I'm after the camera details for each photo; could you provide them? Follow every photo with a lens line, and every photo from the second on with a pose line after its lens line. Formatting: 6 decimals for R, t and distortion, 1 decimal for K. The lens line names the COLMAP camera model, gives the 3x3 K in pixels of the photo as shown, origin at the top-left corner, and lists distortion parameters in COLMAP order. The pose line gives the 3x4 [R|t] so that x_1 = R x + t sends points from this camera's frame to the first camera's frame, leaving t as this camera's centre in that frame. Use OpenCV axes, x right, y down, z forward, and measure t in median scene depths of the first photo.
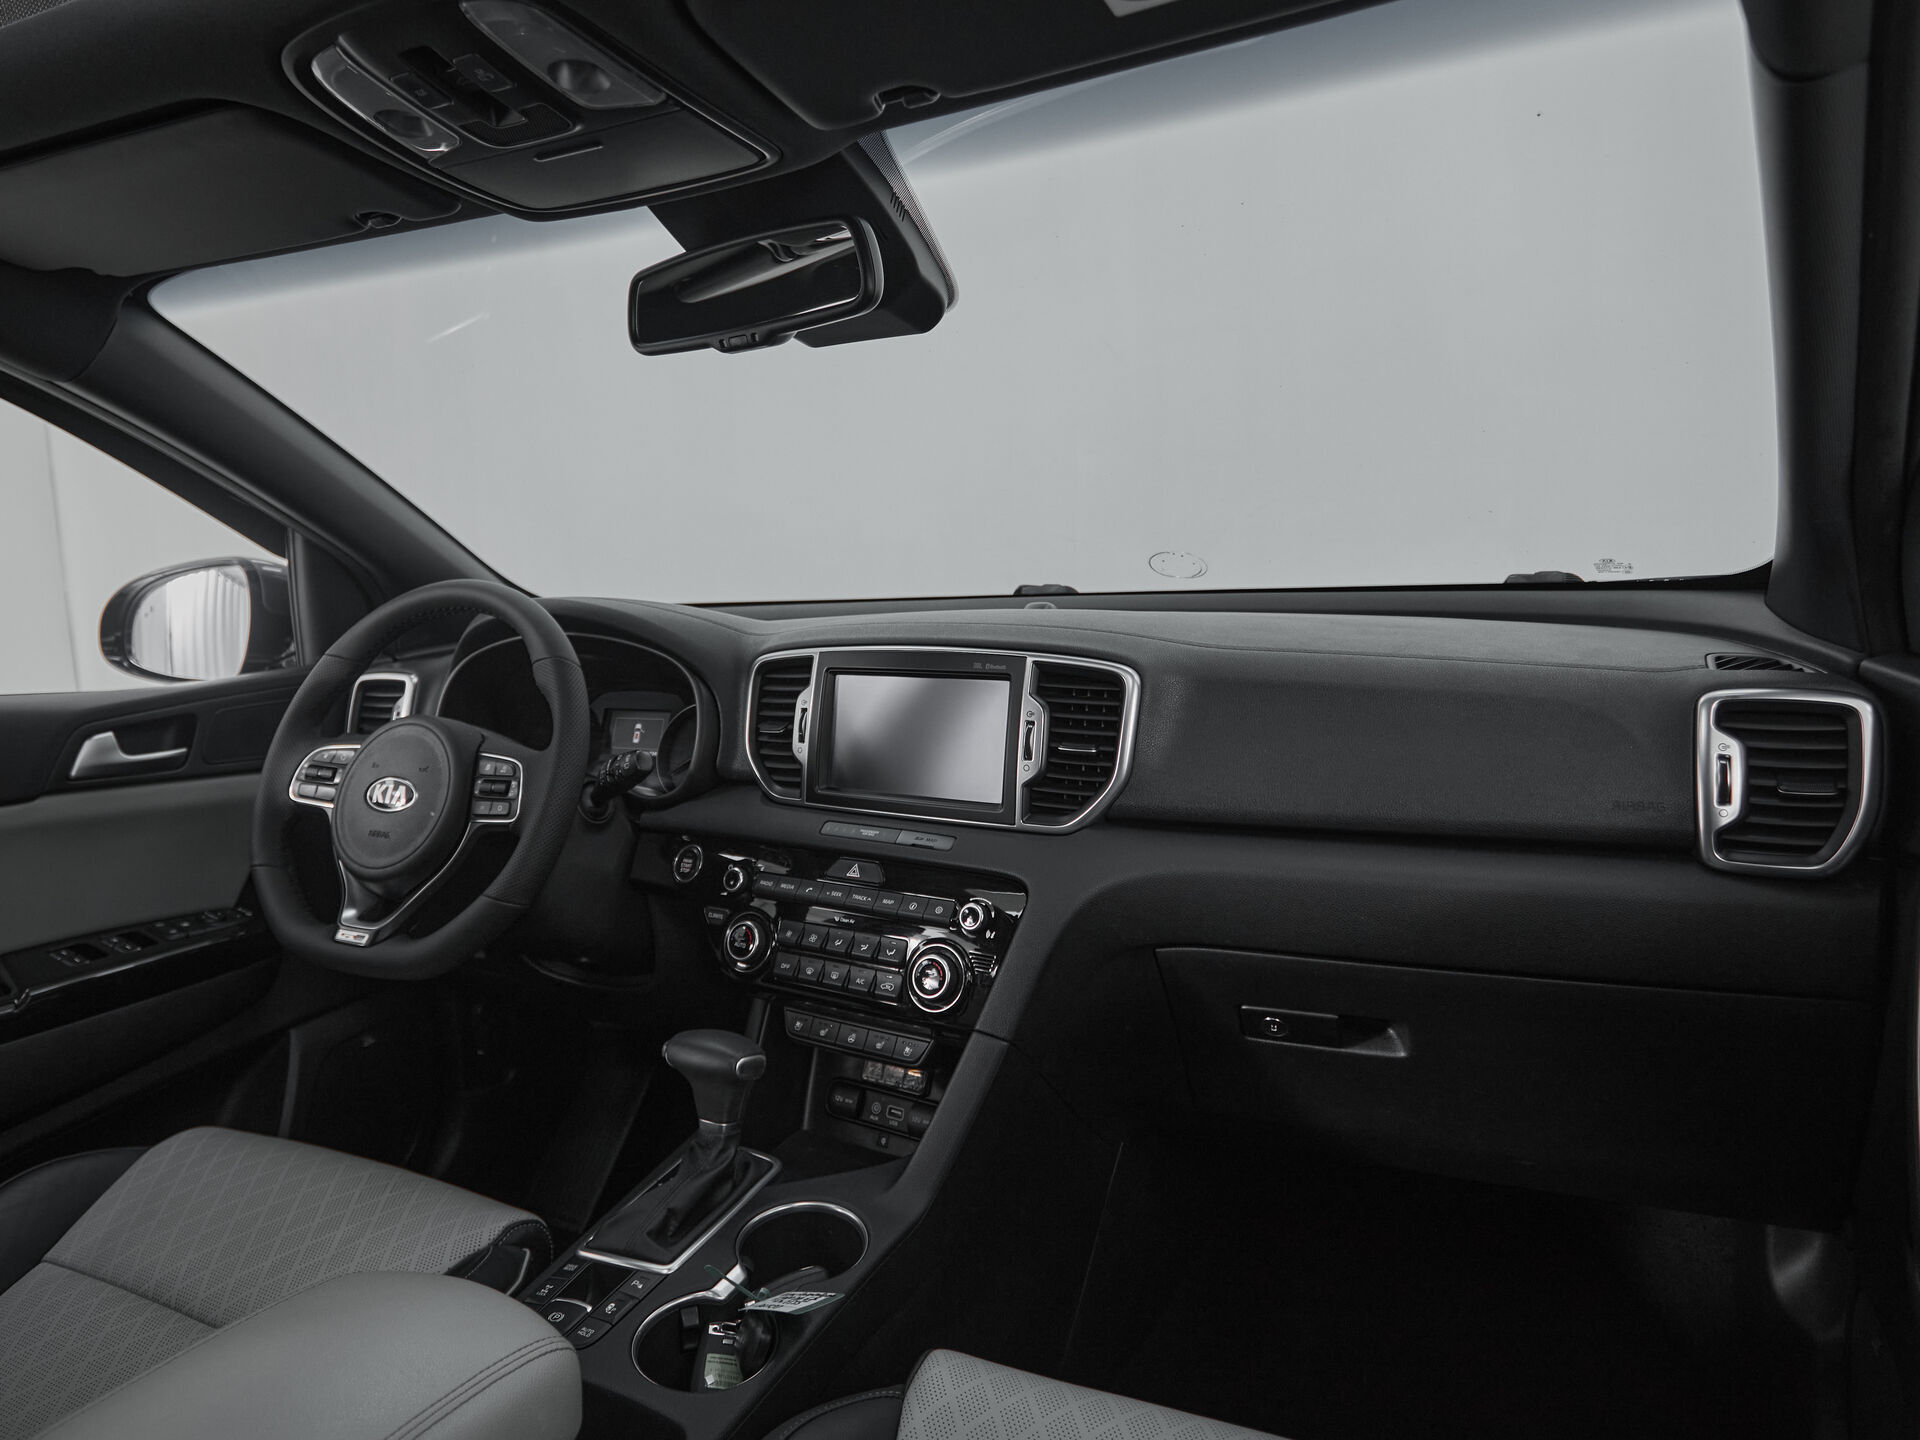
lens RADIAL K [[1255.2, 0, 883.0], [0, 1255.2, 709.8], [0, 0, 1]] dist [-0.003443, -0.000966]
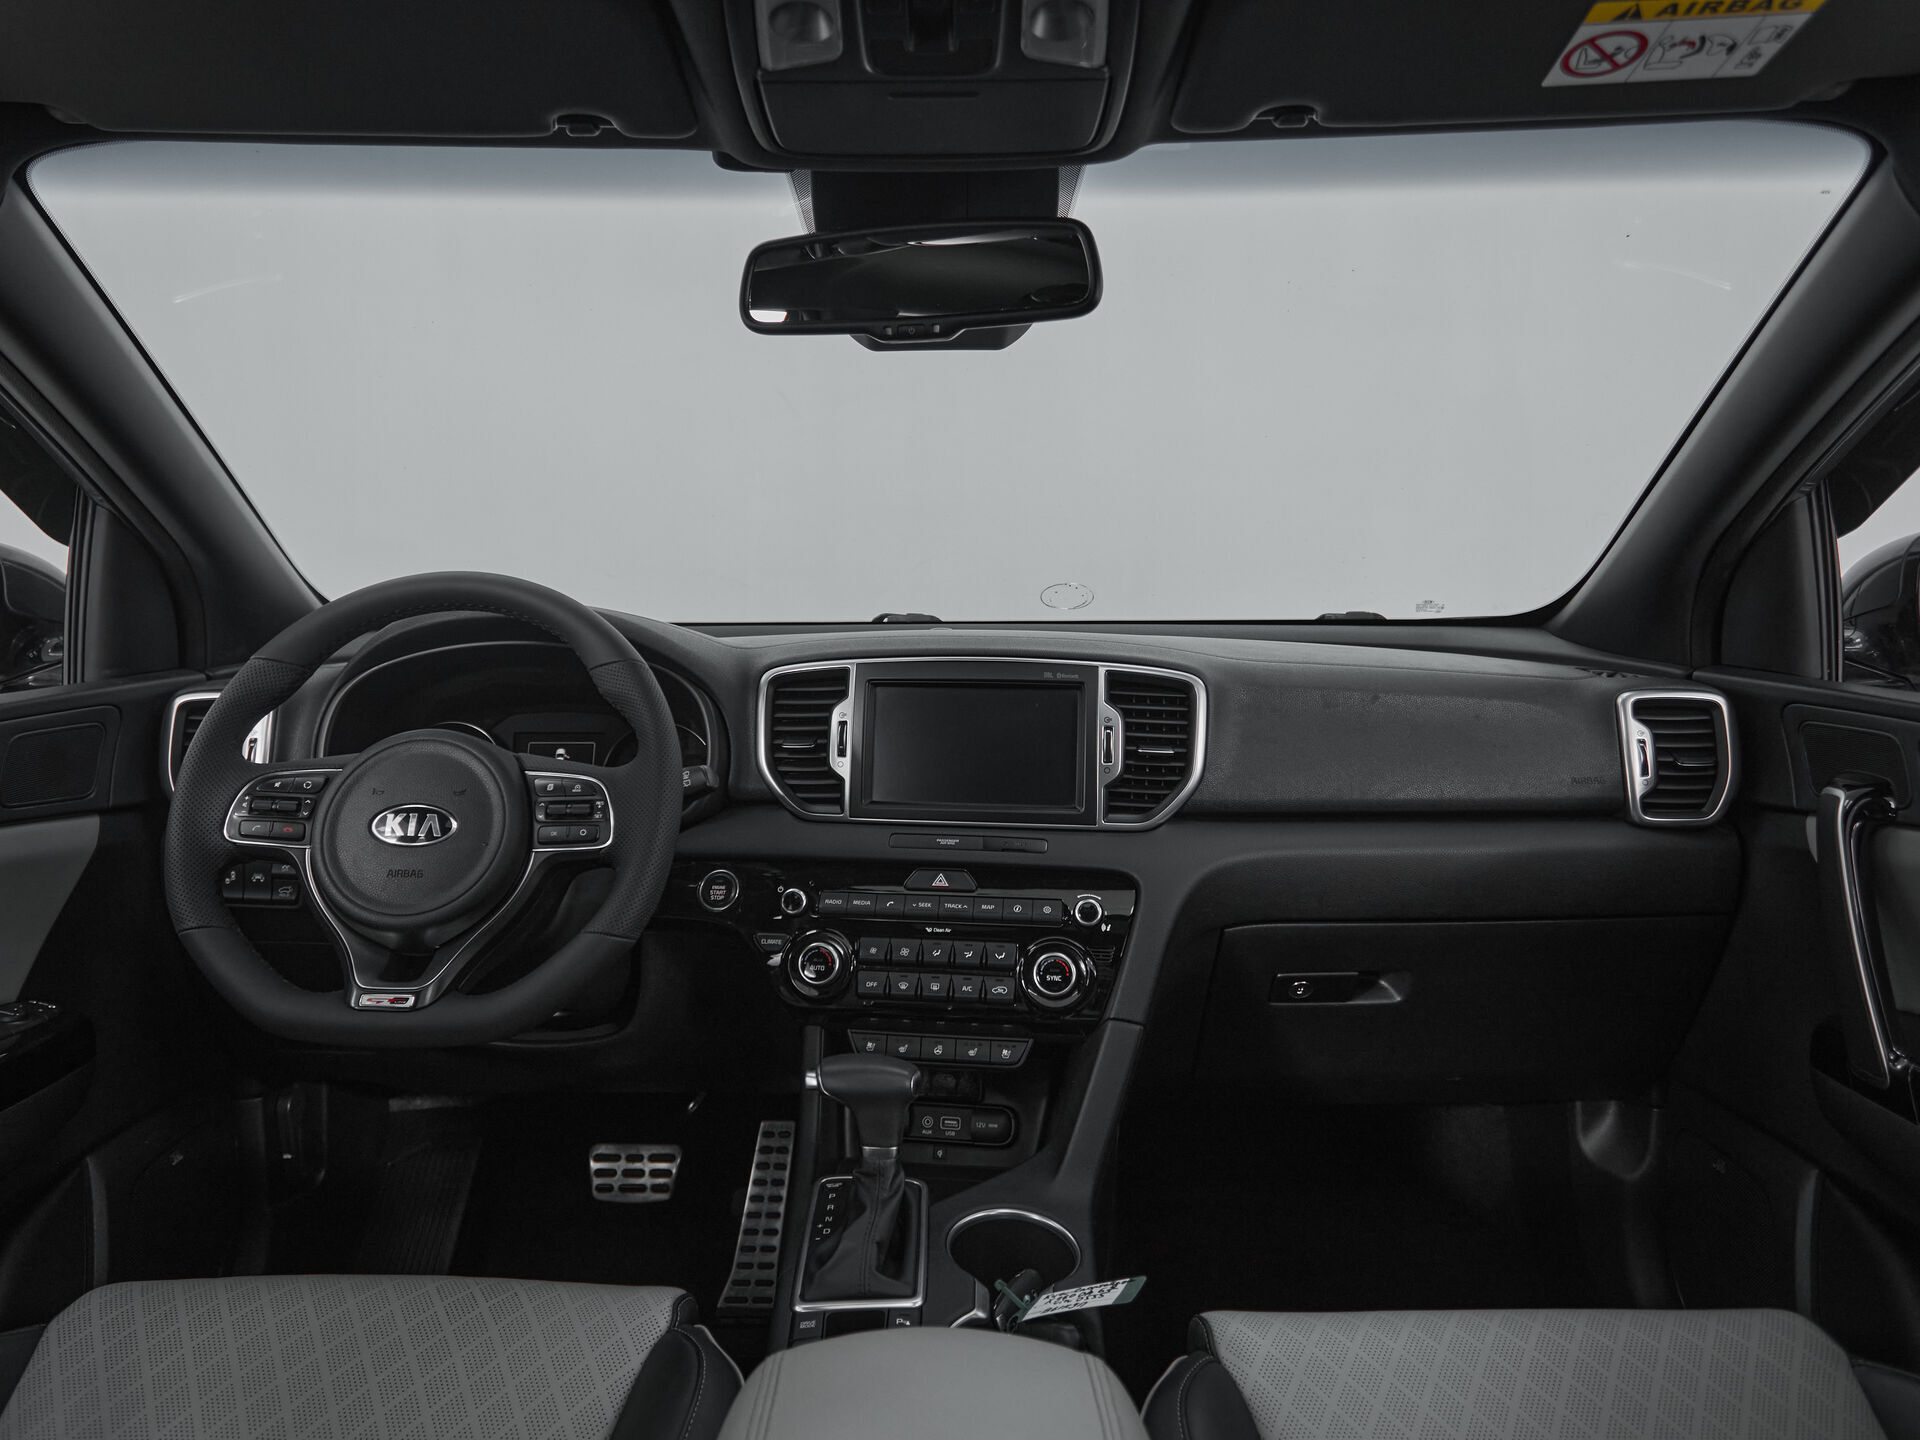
lens RADIAL K [[1223.7, 0, 921.4], [0, 1223.7, 728.1], [0, 0, 1]] dist [-0.004736, -0.001073]
pose [[0.894759, -0.006996, 0.446495, -0.466934], [0.020703, 0.999452, -0.025827, 0.032364], [-0.446070, 0.032353, 0.894413, 0.133762]]
